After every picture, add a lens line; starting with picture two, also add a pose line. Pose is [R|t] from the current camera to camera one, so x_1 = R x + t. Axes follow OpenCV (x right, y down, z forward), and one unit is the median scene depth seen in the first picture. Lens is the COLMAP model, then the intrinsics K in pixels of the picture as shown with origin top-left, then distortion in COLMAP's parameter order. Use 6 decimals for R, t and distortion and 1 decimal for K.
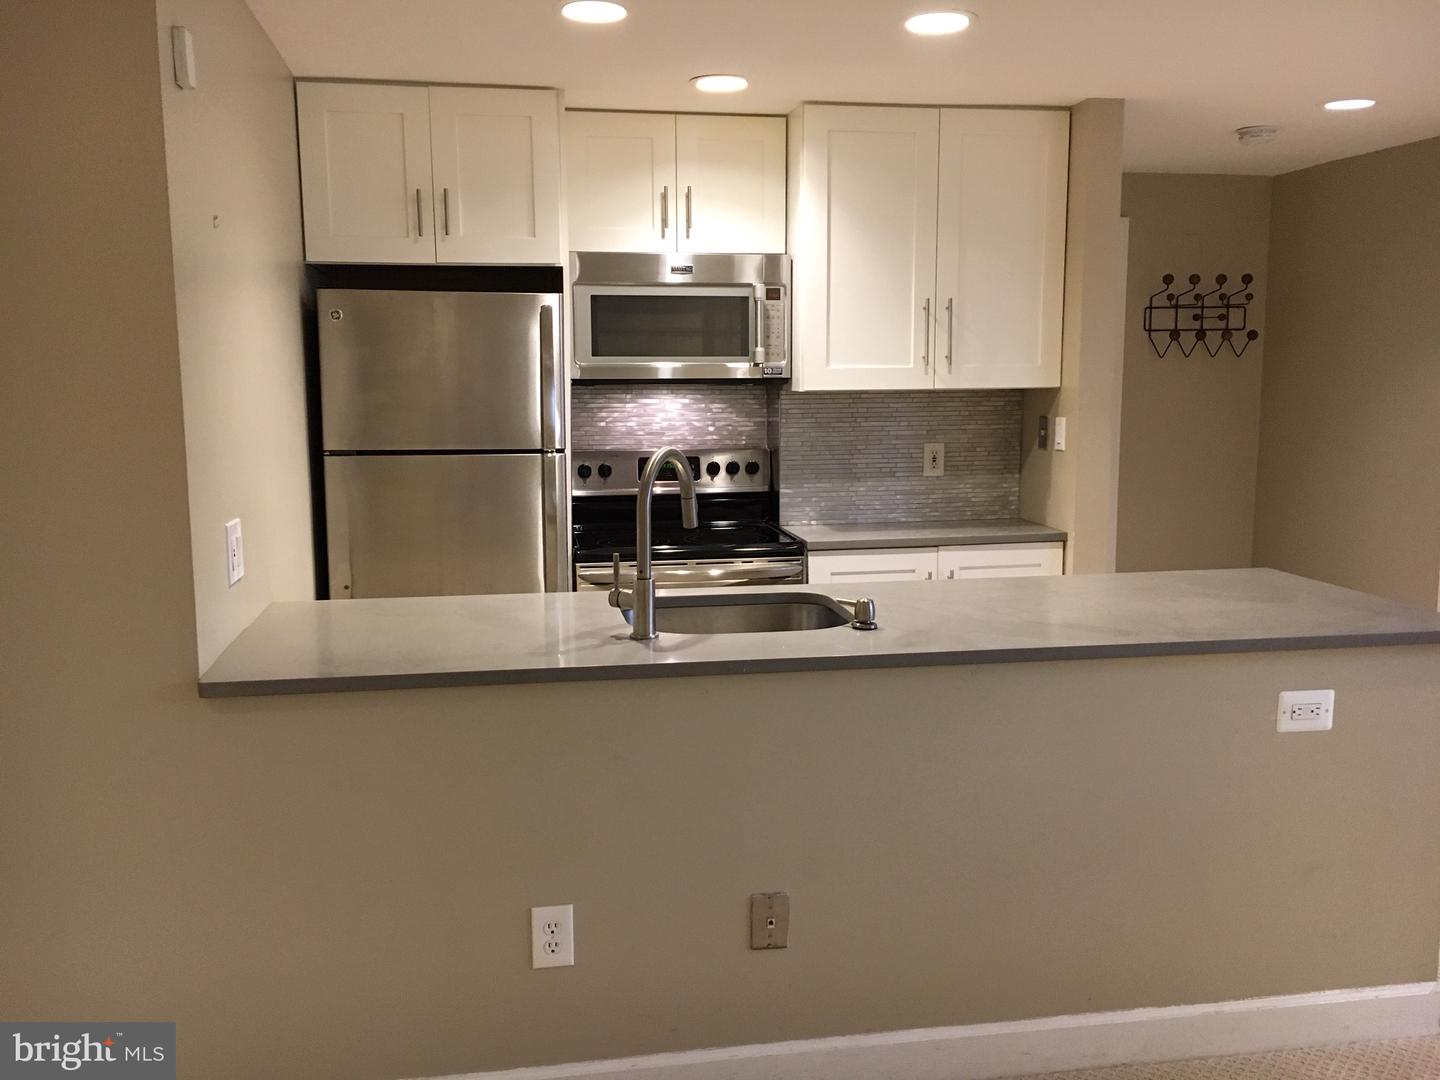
lens RADIAL K [[1235.0, 0, 724.1], [0, 1235.0, 539.2], [0, 0, 1]] dist [0.066452, -0.068532]
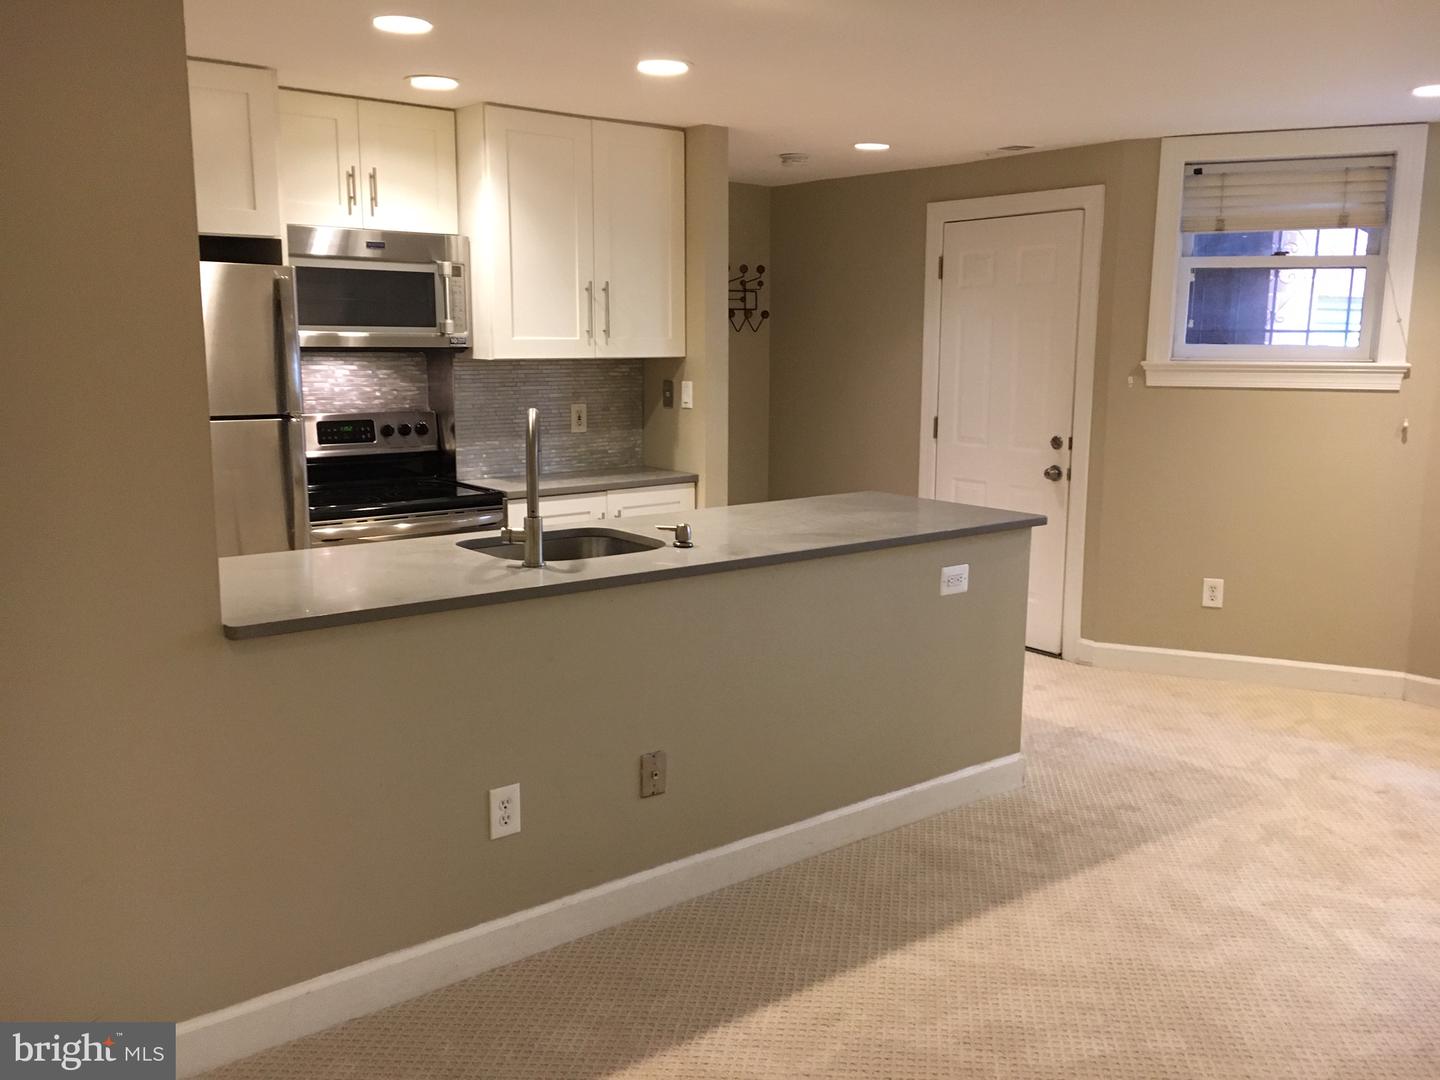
lens RADIAL K [[1235.0, 0, 724.1], [0, 1235.0, 539.2], [0, 0, 1]] dist [0.066452, -0.068532]
pose [[0.876123, -0.069079, 0.477112, -0.295772], [0.055104, 0.997544, 0.043242, 0.007091], [-0.478927, -0.011595, 0.877778, -0.097499]]
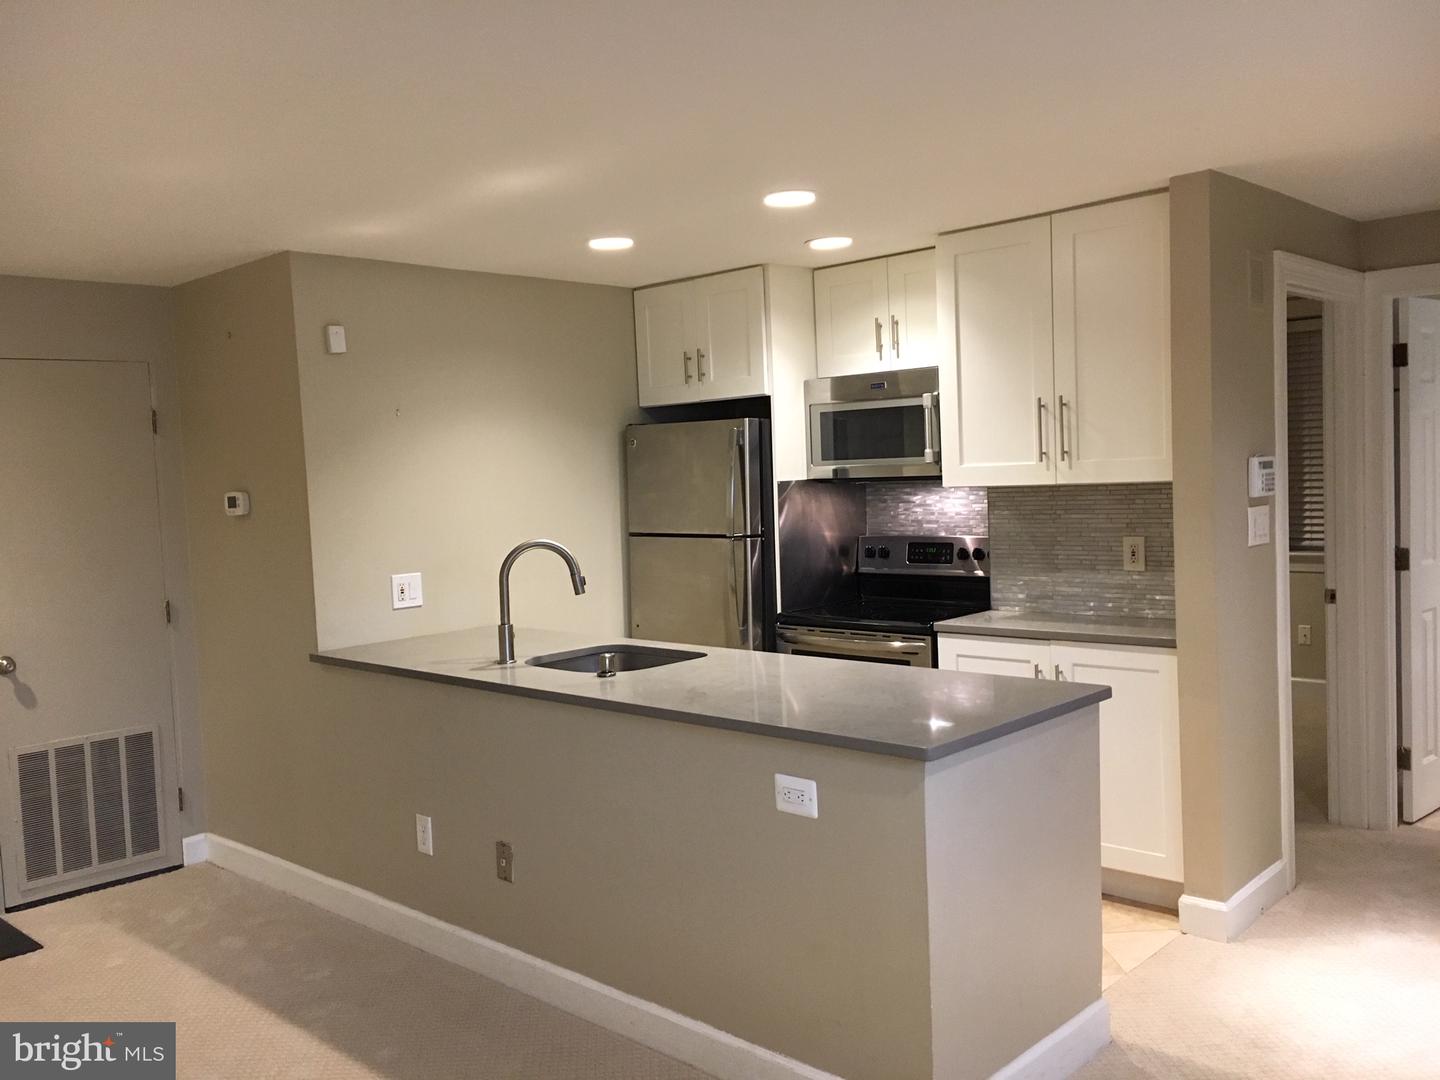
lens RADIAL K [[1235.0, 0, 724.1], [0, 1235.0, 539.2], [0, 0, 1]] dist [0.066452, -0.068532]
pose [[0.595550, 0.027399, -0.802851, 0.814900], [-0.067518, 0.997589, -0.016039, -0.041538], [0.800476, 0.063759, 0.595964, 0.179539]]
